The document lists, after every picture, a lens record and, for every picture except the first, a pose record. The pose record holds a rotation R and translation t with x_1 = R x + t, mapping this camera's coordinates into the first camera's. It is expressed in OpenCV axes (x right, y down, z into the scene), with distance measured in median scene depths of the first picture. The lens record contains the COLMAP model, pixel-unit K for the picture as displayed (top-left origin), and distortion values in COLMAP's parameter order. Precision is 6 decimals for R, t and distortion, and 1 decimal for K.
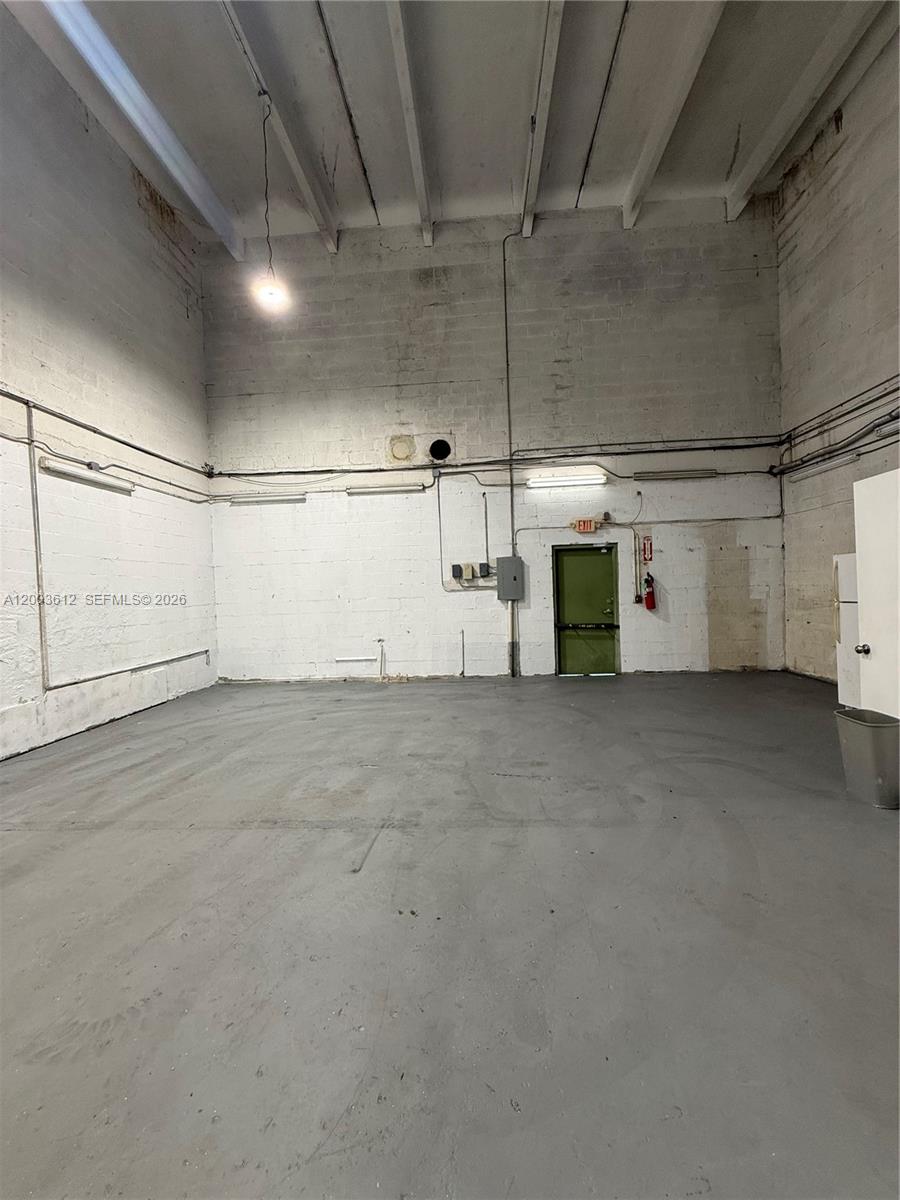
lens RADIAL K [[477.7, 0, 453.3], [0, 477.7, 598.3], [0, 0, 1]] dist [0.000037, -0.000239]
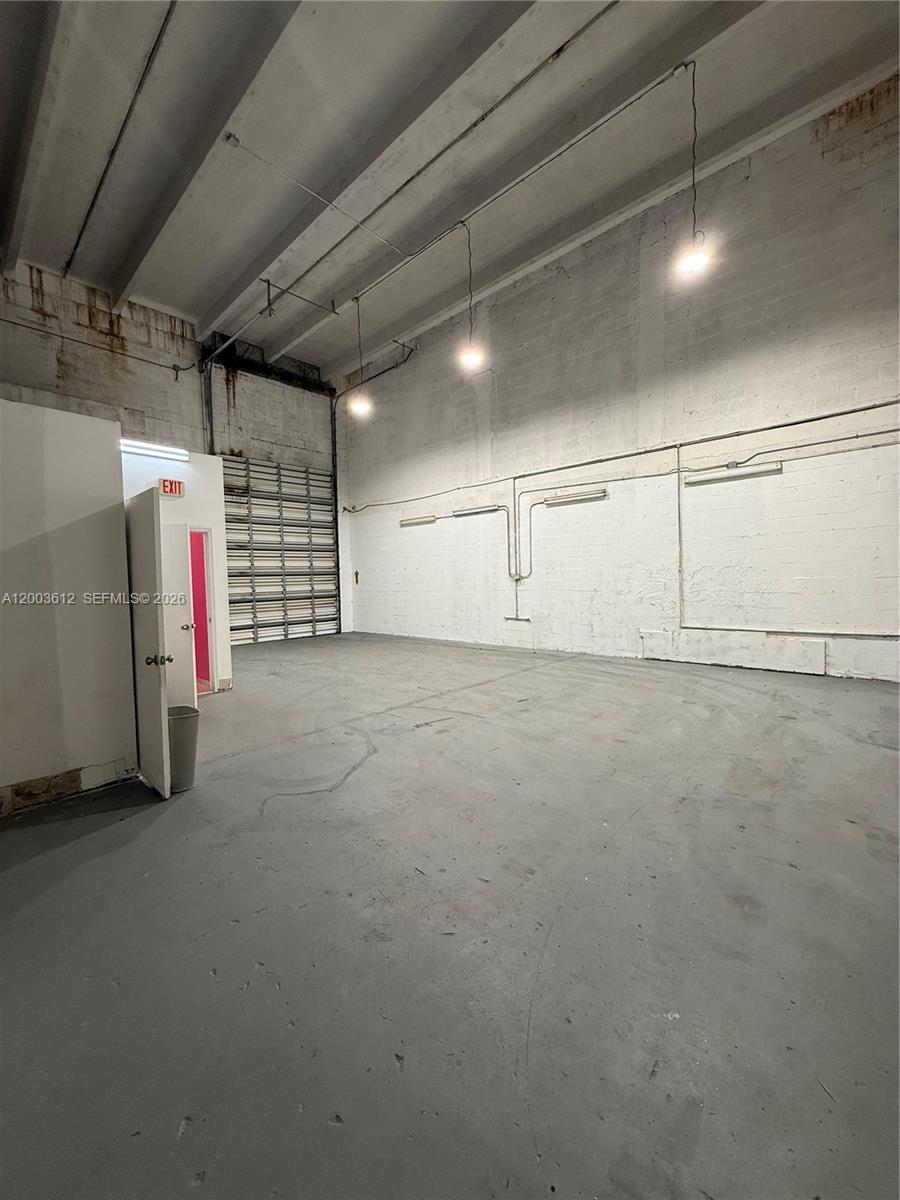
lens RADIAL K [[477.7, 0, 448.7], [0, 477.7, 598.5], [0, 0, 1]] dist [0.000037, -0.000239]
pose [[-0.630160, 0.080812, -0.772248, 1.044344], [0.032357, 0.996438, 0.077868, -0.064426], [0.775791, 0.024082, -0.630531, 1.747126]]
